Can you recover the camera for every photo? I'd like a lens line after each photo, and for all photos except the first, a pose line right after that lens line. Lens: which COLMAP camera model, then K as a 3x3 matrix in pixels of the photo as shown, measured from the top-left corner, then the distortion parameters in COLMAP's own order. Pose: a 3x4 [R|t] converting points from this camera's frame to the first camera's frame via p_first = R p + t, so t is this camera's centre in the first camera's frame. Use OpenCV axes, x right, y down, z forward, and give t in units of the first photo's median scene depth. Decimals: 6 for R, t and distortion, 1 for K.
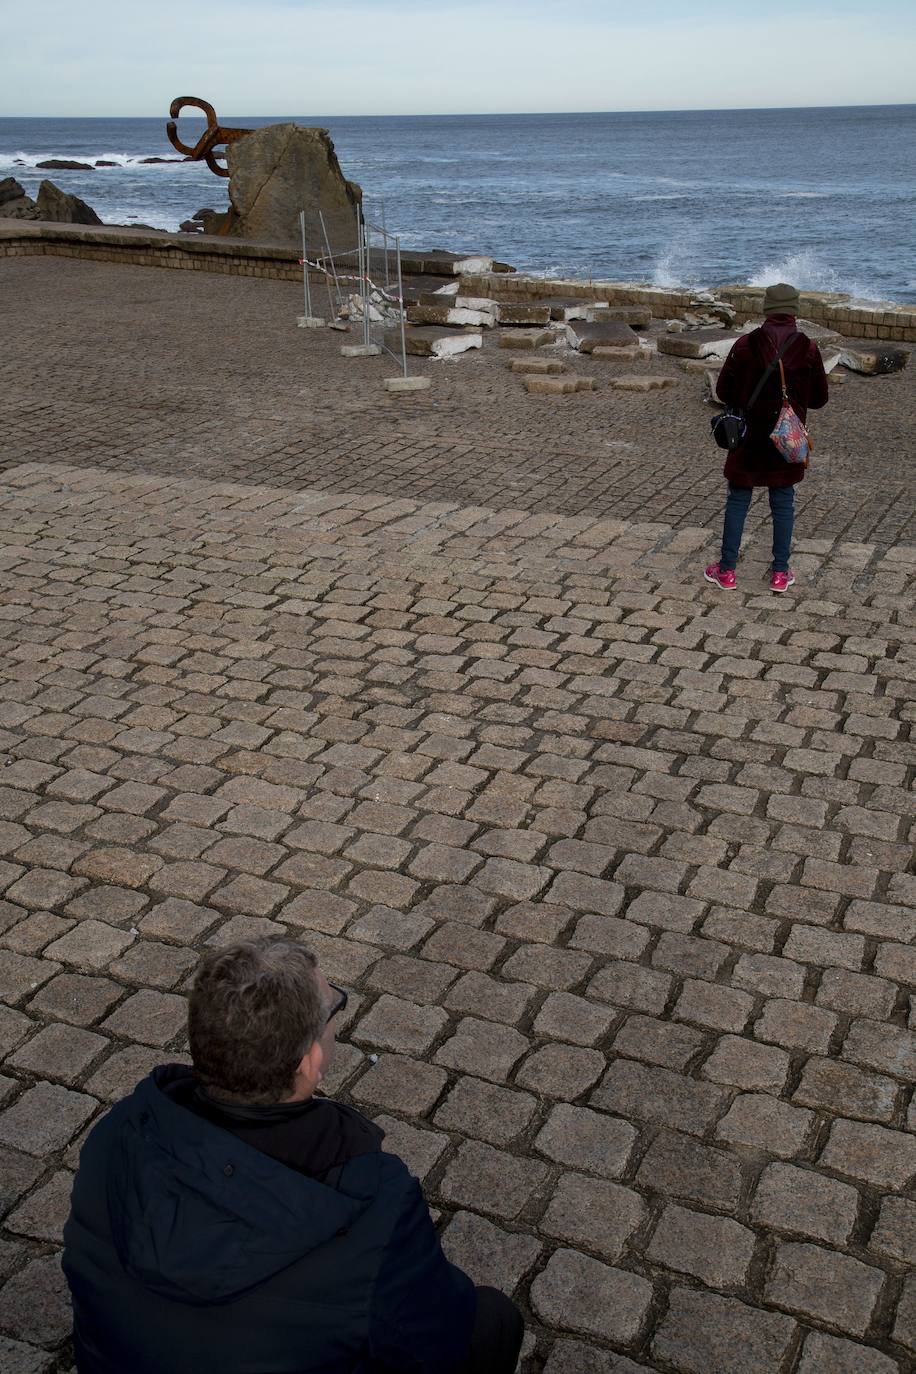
lens RADIAL K [[1351.1, 0, 426.0], [0, 1351.1, 708.7], [0, 0, 1]] dist [0.040993, 0.000000]
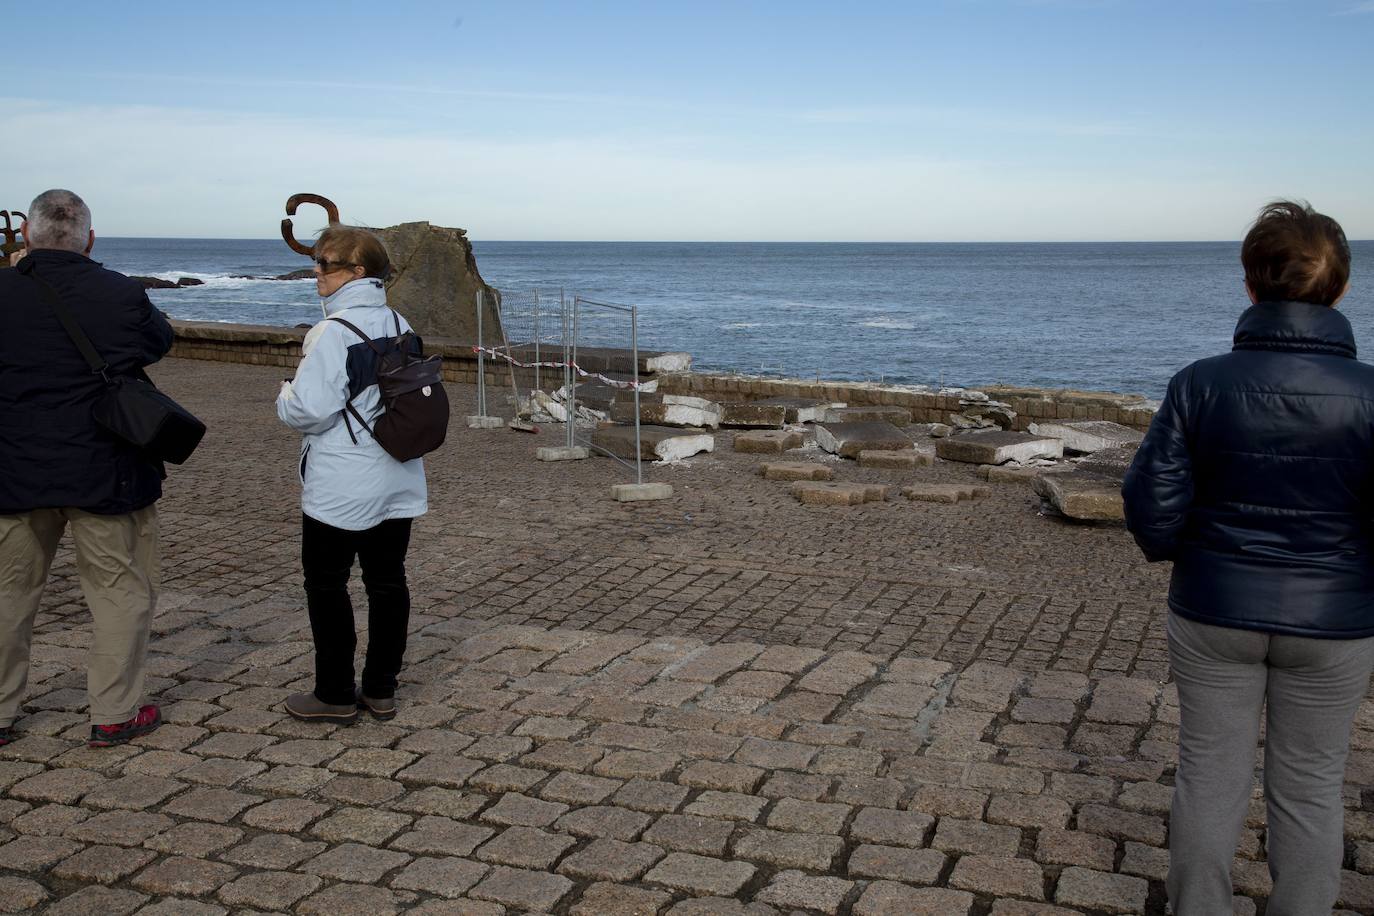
lens RADIAL K [[1528.0, 0, 651.0], [0, 1528.0, 474.5], [0, 0, 1]] dist [0.041586, 0.000000]
pose [[0.996908, 0.003983, 0.078473, -0.089589], [0.016437, 0.966046, -0.257847, -0.037033], [-0.076836, 0.258340, 0.962994, 0.218695]]
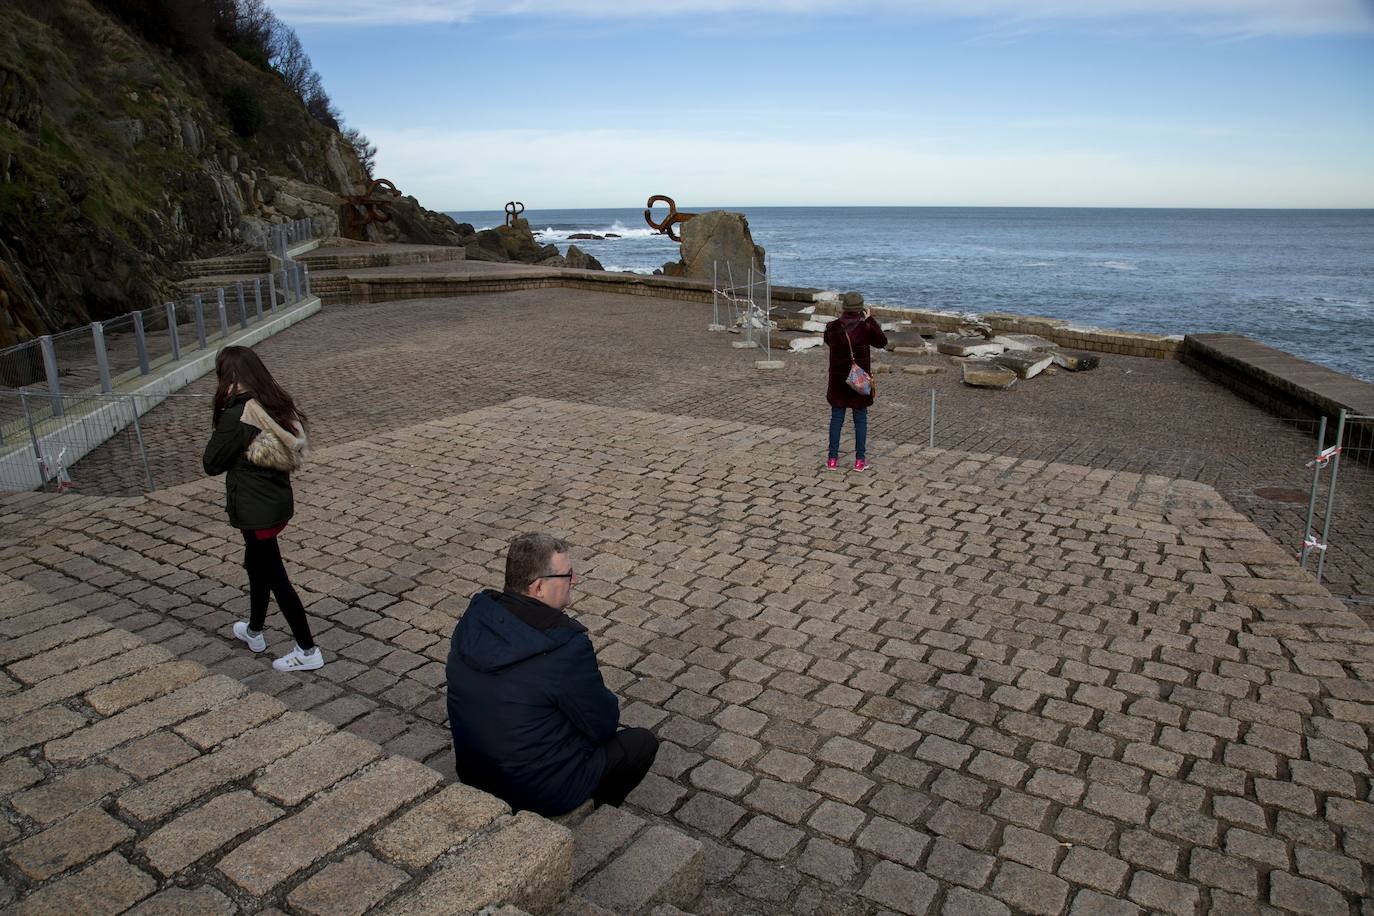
lens RADIAL K [[925.2, 0, 673.1], [0, 925.2, 470.4], [0, 0, 1]] dist [-0.032743, 0.009478]
pose [[0.988471, 0.045744, -0.144336, 0.043224], [-0.064342, 0.989821, -0.126939, 0.031678], [0.137060, 0.134763, 0.981353, -0.071235]]
